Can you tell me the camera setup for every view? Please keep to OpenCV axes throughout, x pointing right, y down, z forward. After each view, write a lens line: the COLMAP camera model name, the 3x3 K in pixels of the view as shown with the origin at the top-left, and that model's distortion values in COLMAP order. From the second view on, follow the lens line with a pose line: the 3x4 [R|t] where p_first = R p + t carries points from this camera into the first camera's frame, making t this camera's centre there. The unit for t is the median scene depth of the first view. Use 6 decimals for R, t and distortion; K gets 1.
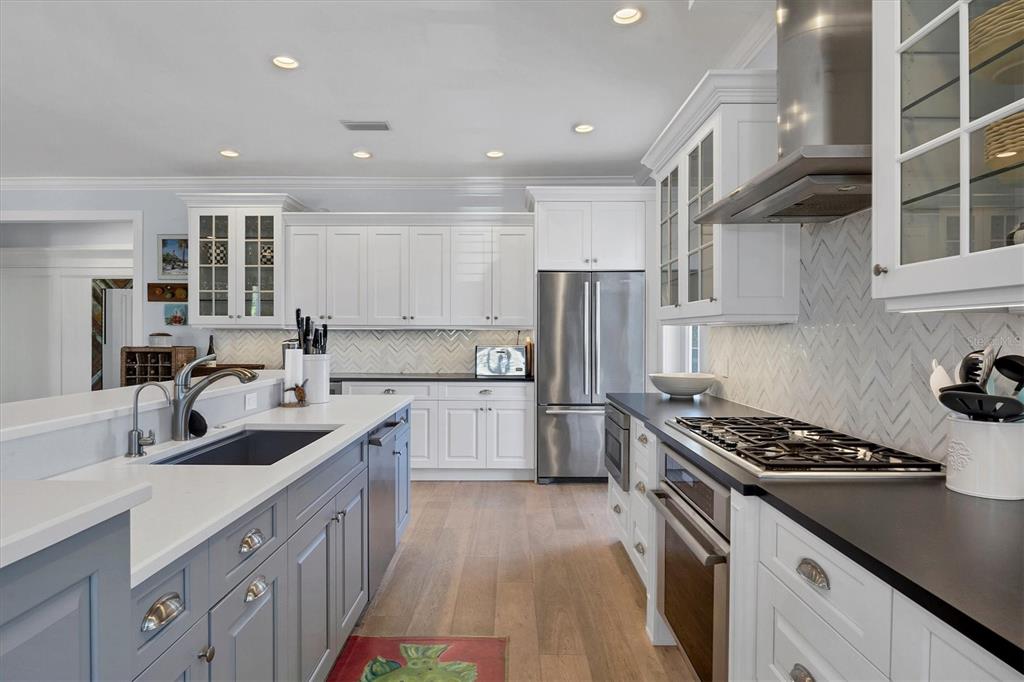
lens RADIAL K [[593.9, 0, 508.1], [0, 593.9, 338.4], [0, 0, 1]] dist [-0.016718, 0.001687]
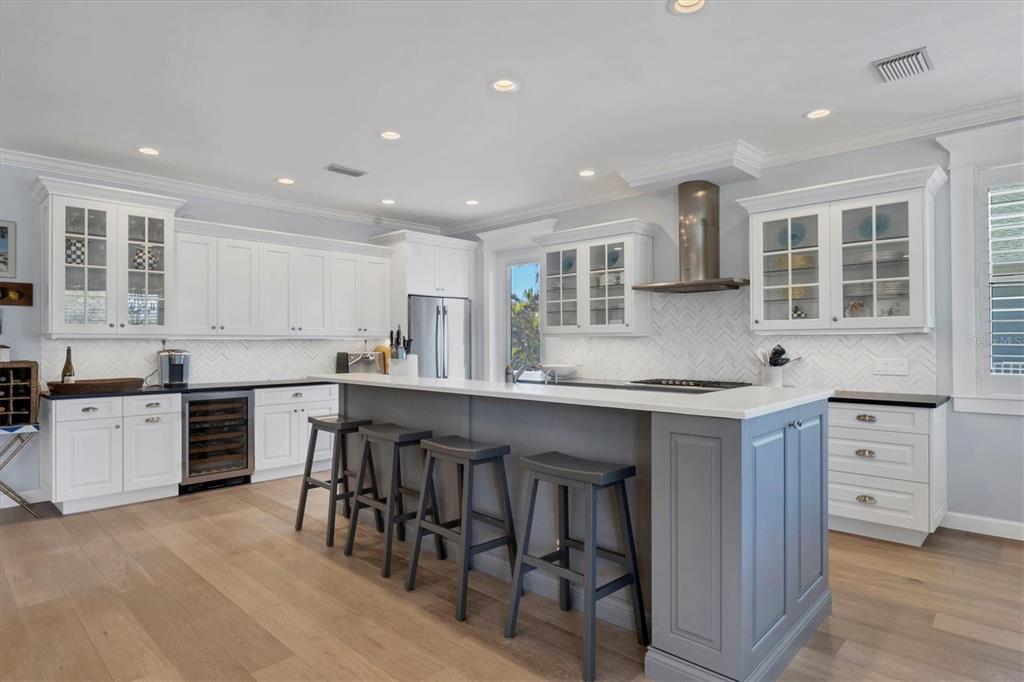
lens RADIAL K [[593.9, 0, 502.4], [0, 593.9, 342.5], [0, 0, 1]] dist [-0.016718, 0.001687]
pose [[0.672396, -0.006120, 0.740167, -0.731126], [0.011159, 0.999936, -0.001870, -0.002323], [-0.740108, 0.009517, 0.672421, -0.036092]]
